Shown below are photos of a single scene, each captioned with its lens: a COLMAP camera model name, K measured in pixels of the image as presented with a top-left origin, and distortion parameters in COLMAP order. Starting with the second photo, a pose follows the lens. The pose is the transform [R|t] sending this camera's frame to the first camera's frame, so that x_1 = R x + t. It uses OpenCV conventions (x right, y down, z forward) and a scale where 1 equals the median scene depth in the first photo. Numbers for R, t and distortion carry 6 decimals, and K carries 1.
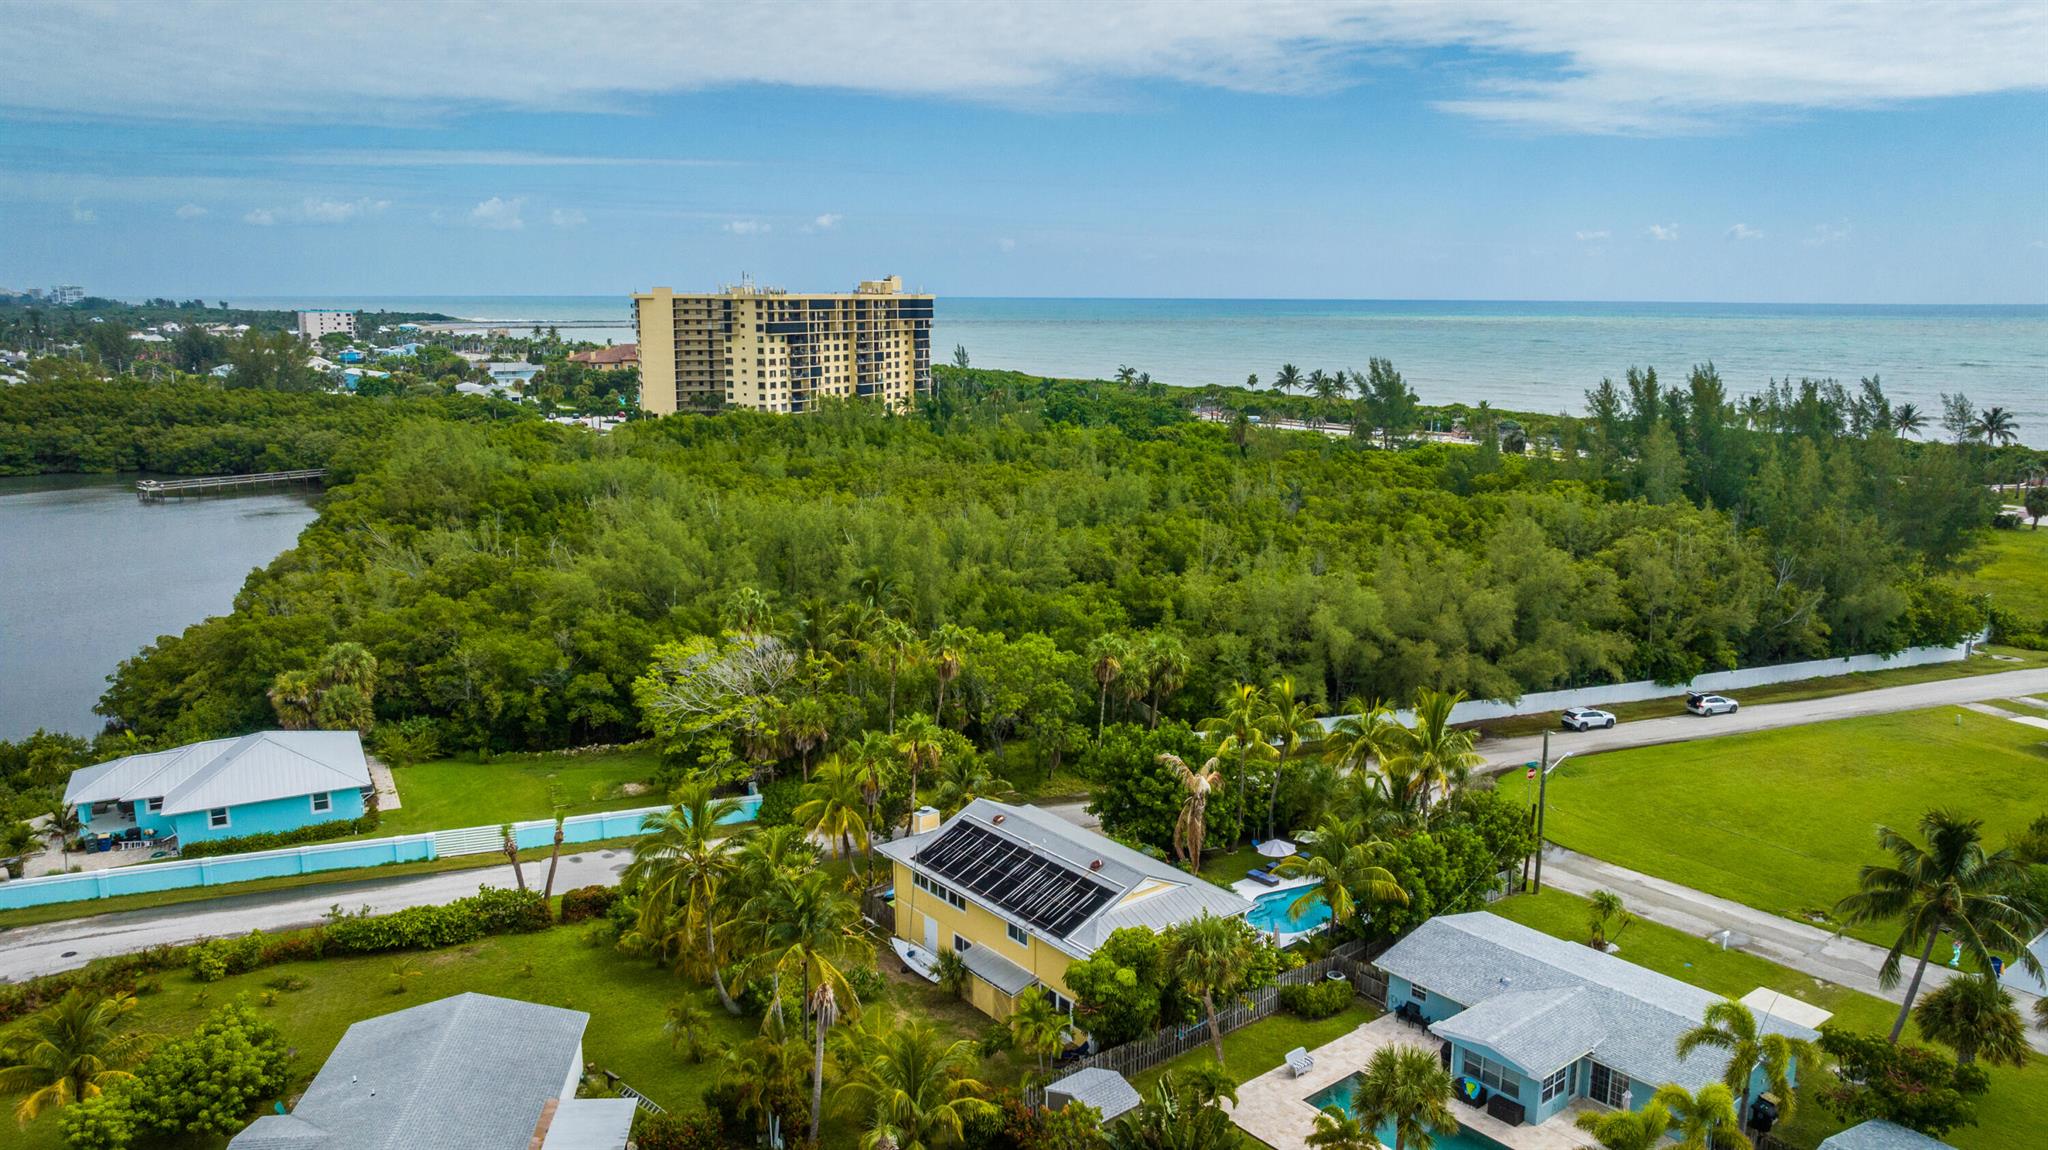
lens RADIAL K [[1445.8, 0, 1017.6], [0, 1445.8, 575.8], [0, 0, 1]] dist [-0.047345, 0.047480]
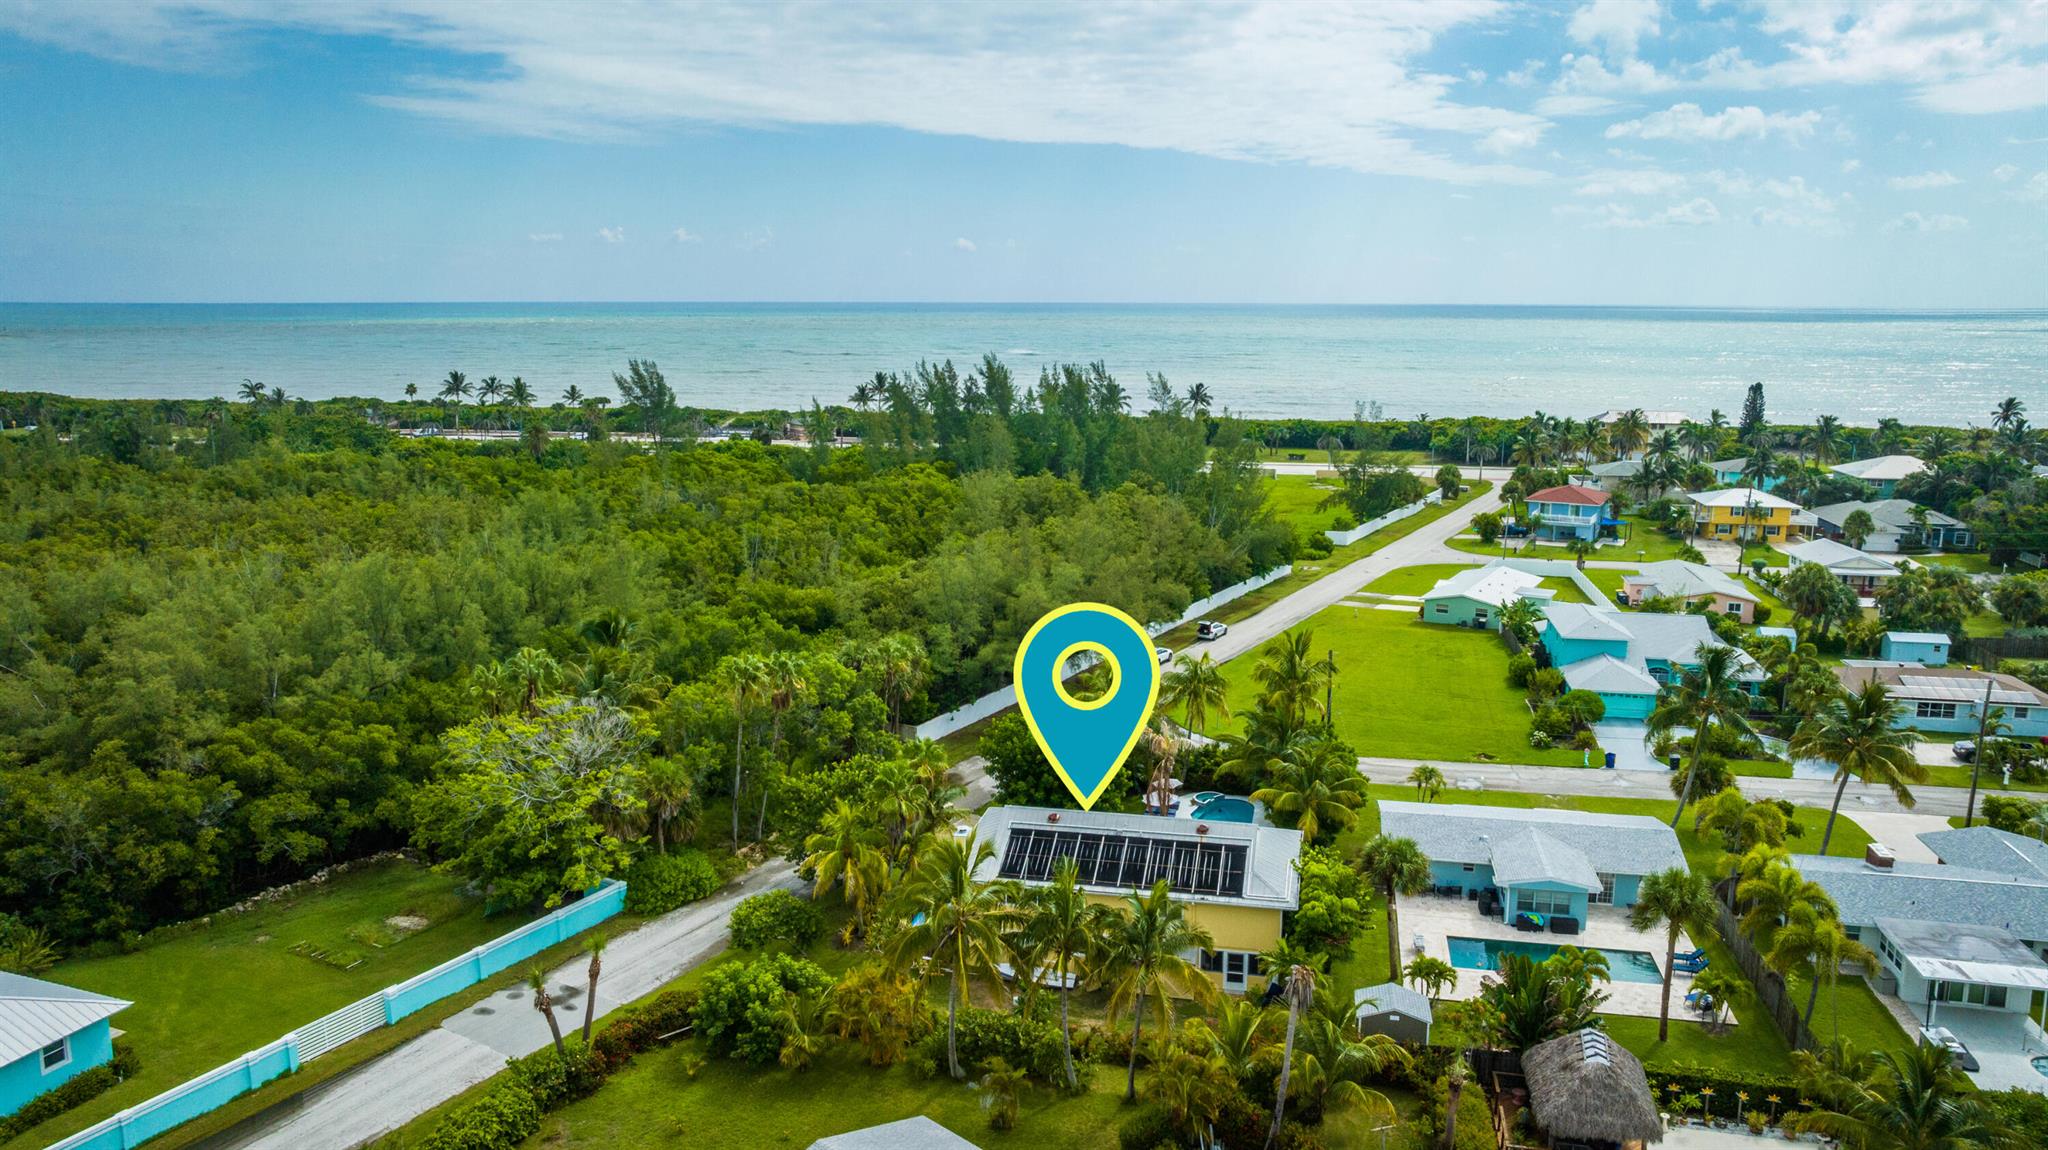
lens RADIAL K [[1445.8, 0, 1023.6], [0, 1445.8, 580.7], [0, 0, 1]] dist [-0.047345, 0.047480]
pose [[0.769251, -0.124037, 0.626792, -0.435610], [0.122430, 0.991414, 0.045936, -0.030333], [-0.627108, 0.041402, 0.777831, 0.150566]]
